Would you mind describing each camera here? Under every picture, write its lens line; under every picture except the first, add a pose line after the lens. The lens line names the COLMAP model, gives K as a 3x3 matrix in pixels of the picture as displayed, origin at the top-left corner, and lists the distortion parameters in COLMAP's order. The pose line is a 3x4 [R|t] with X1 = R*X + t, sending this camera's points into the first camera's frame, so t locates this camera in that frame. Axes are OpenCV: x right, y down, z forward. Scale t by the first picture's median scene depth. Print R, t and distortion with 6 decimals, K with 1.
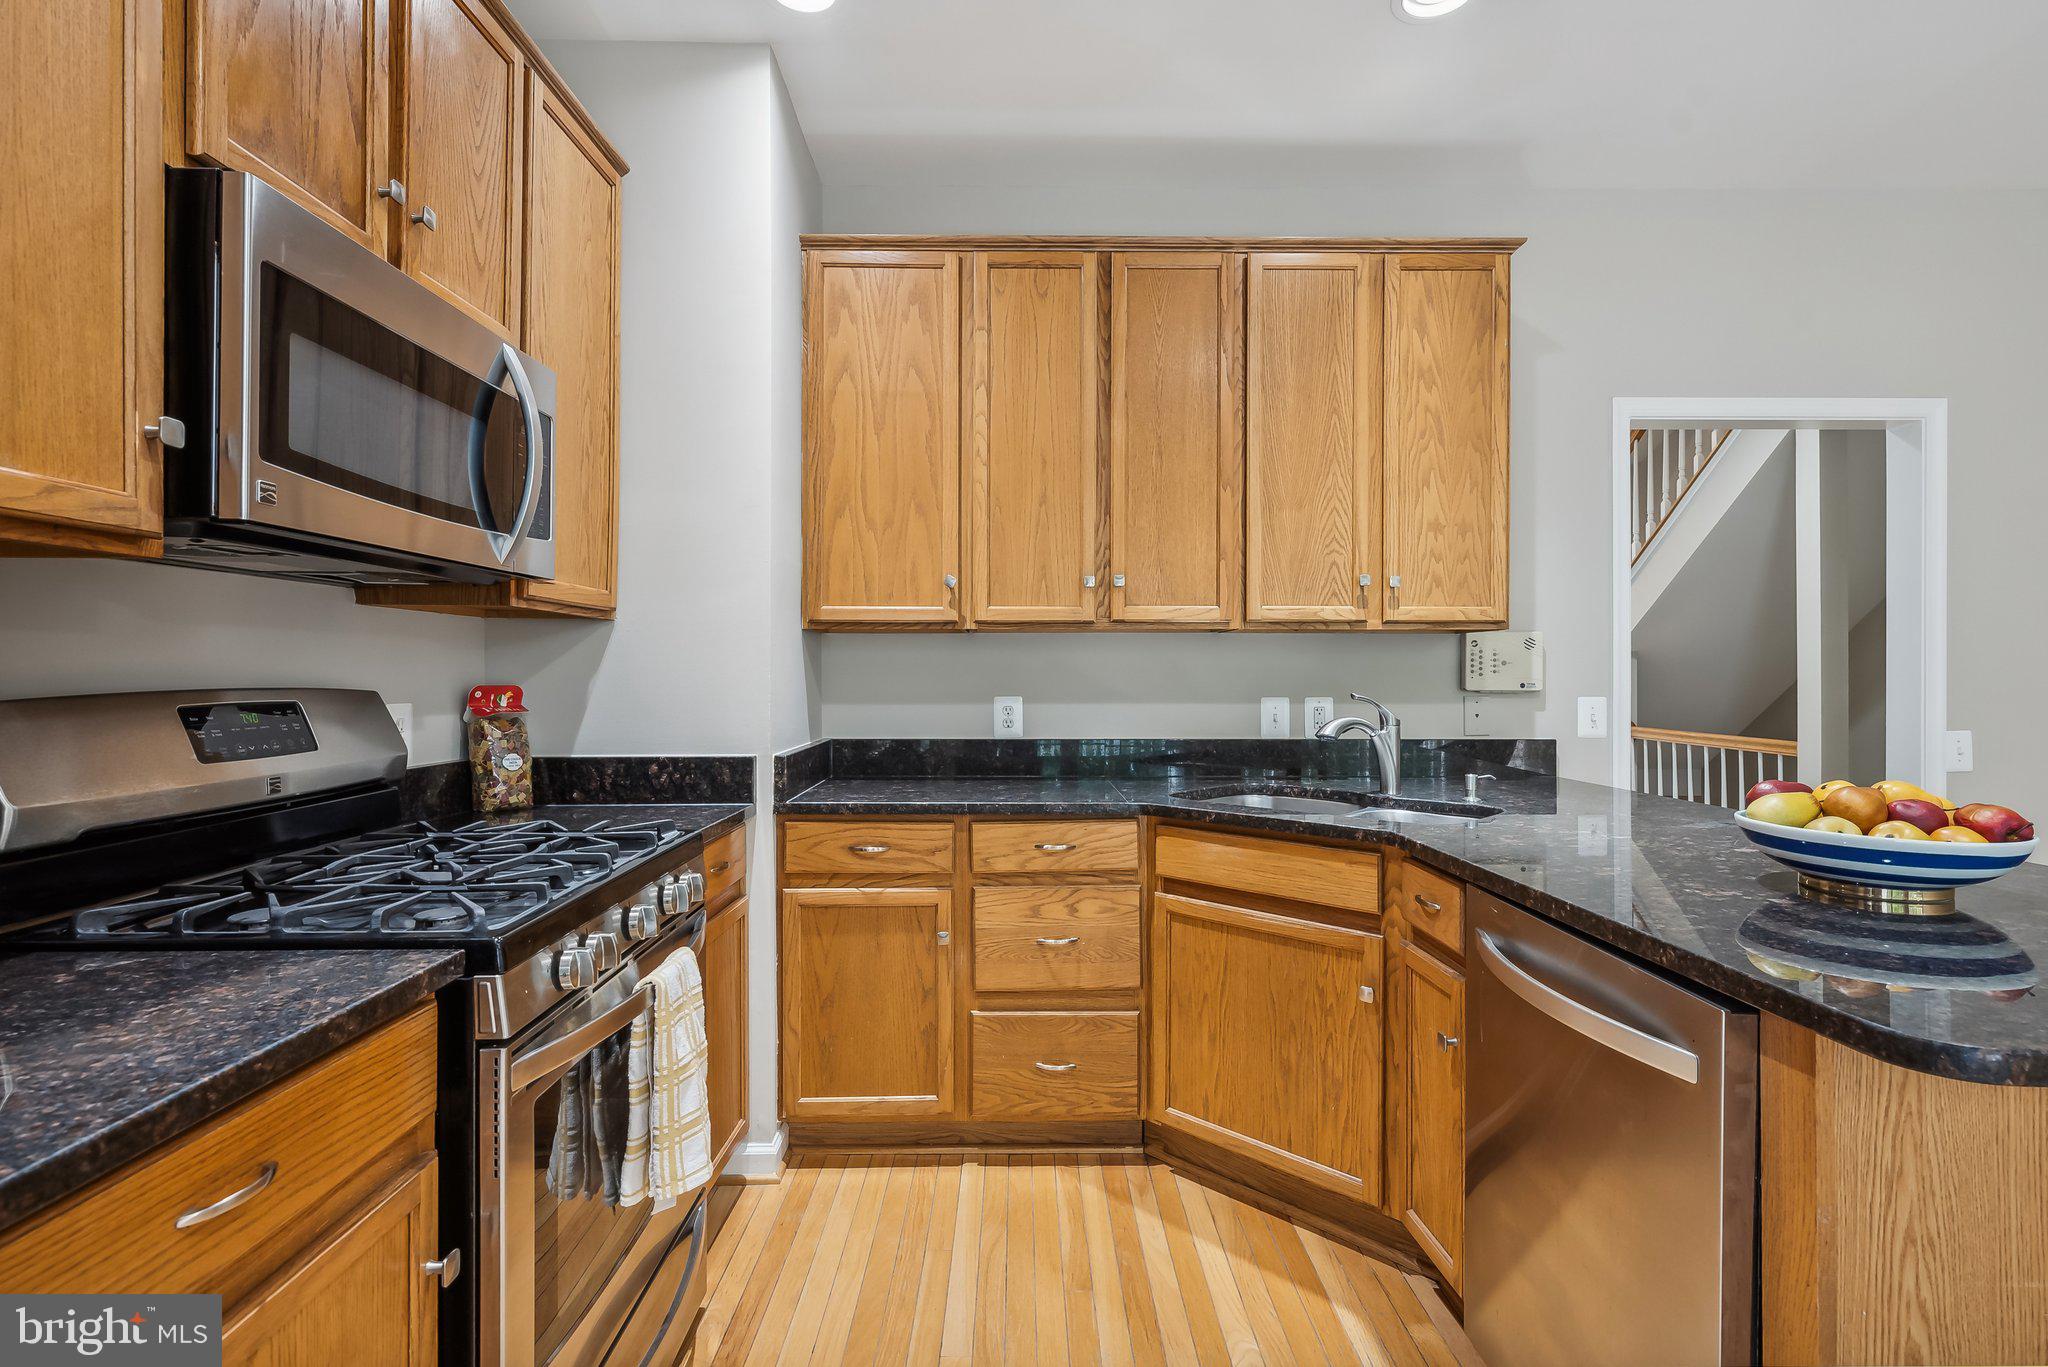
lens RADIAL K [[971.1, 0, 1024.0], [0, 971.1, 683.5], [0, 0, 1]] dist [0.015619, -0.000080]
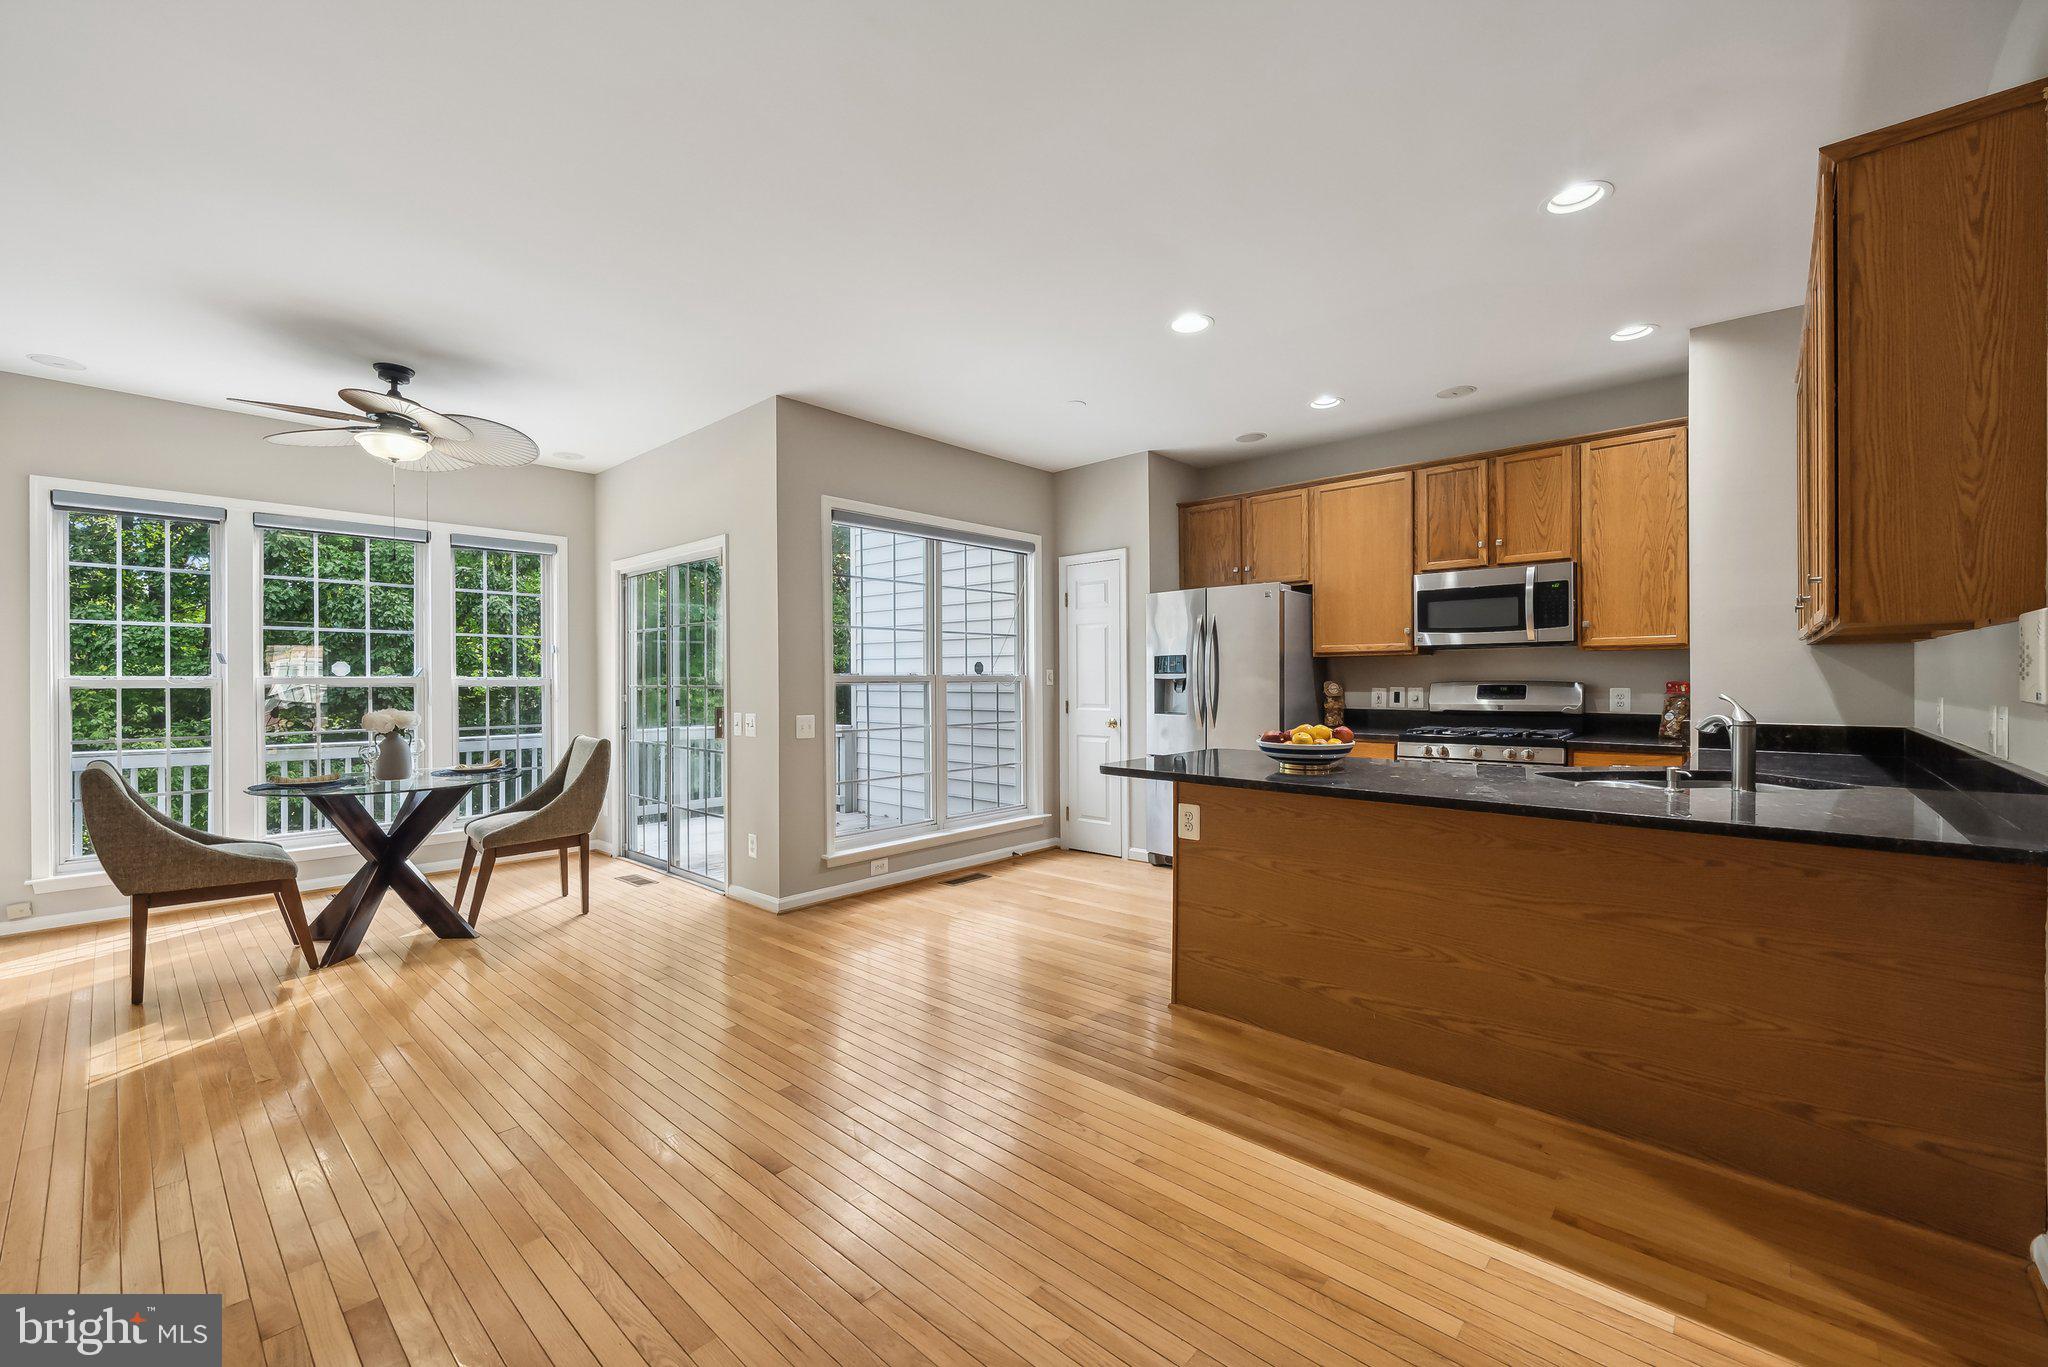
lens RADIAL K [[829.3, 0, 1024.0], [0, 829.3, 683.5], [0, 0, 1]] dist [-0.001642, -0.000133]
pose [[-0.678209, 0.009280, -0.734811, 1.478577], [-0.000481, 0.999914, 0.013072, -0.014226], [0.734869, 0.009219, -0.678146, 0.989896]]
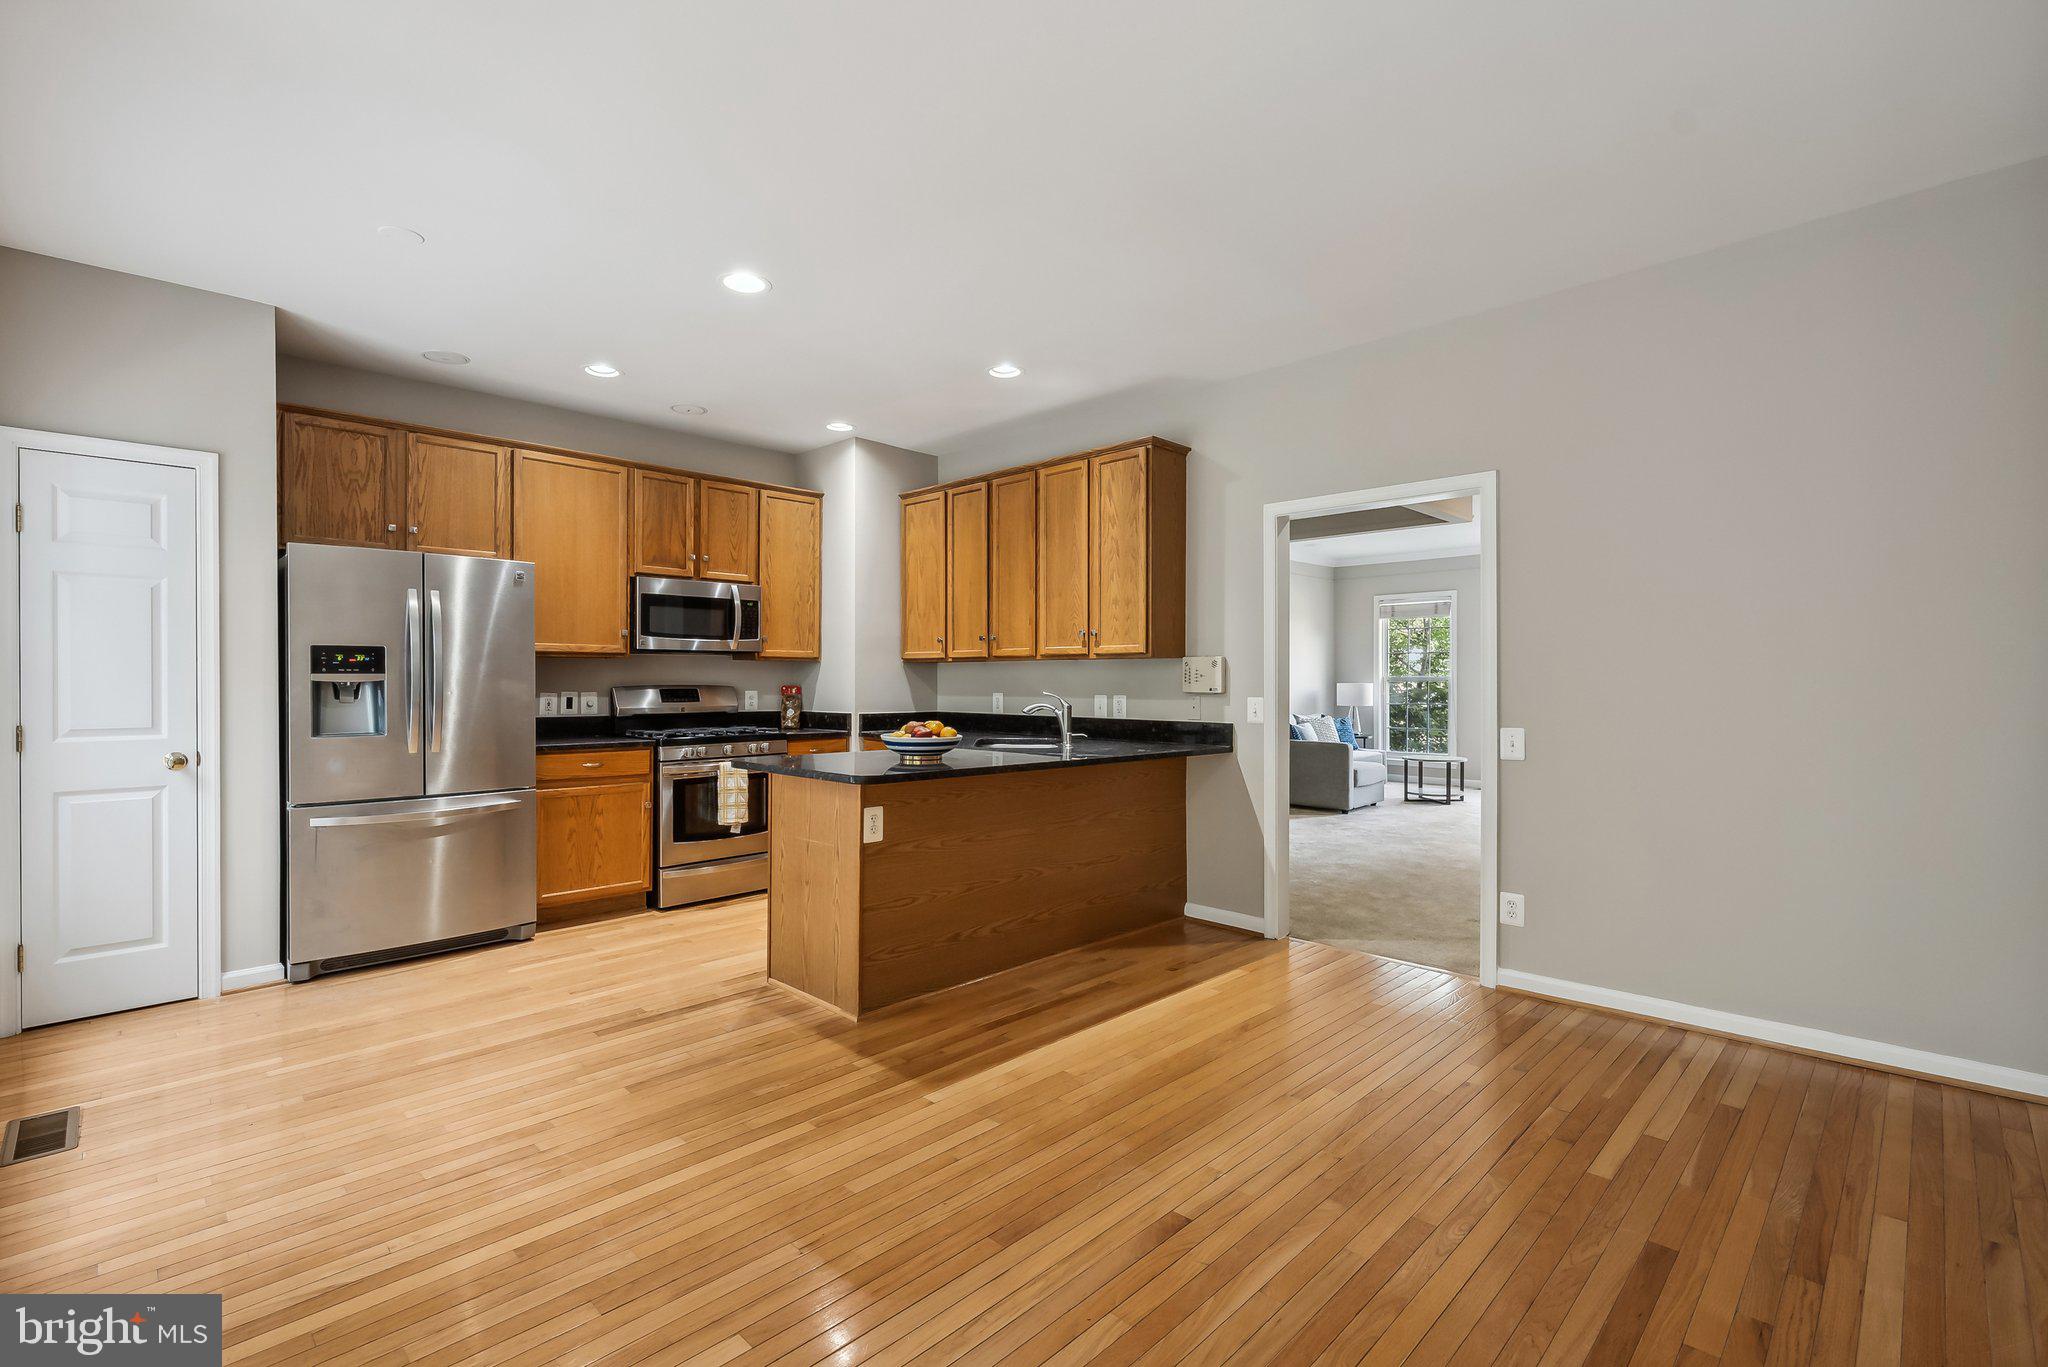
lens RADIAL K [[908.3, 0, 1024.0], [0, 908.3, 683.5], [0, 0, 1]] dist [-0.000304, -0.000022]
pose [[0.698937, 0.004110, -0.715172, 1.523867], [-0.008098, 0.999965, -0.002168, -0.002734], [0.715138, 0.007307, 0.698945, -0.305198]]
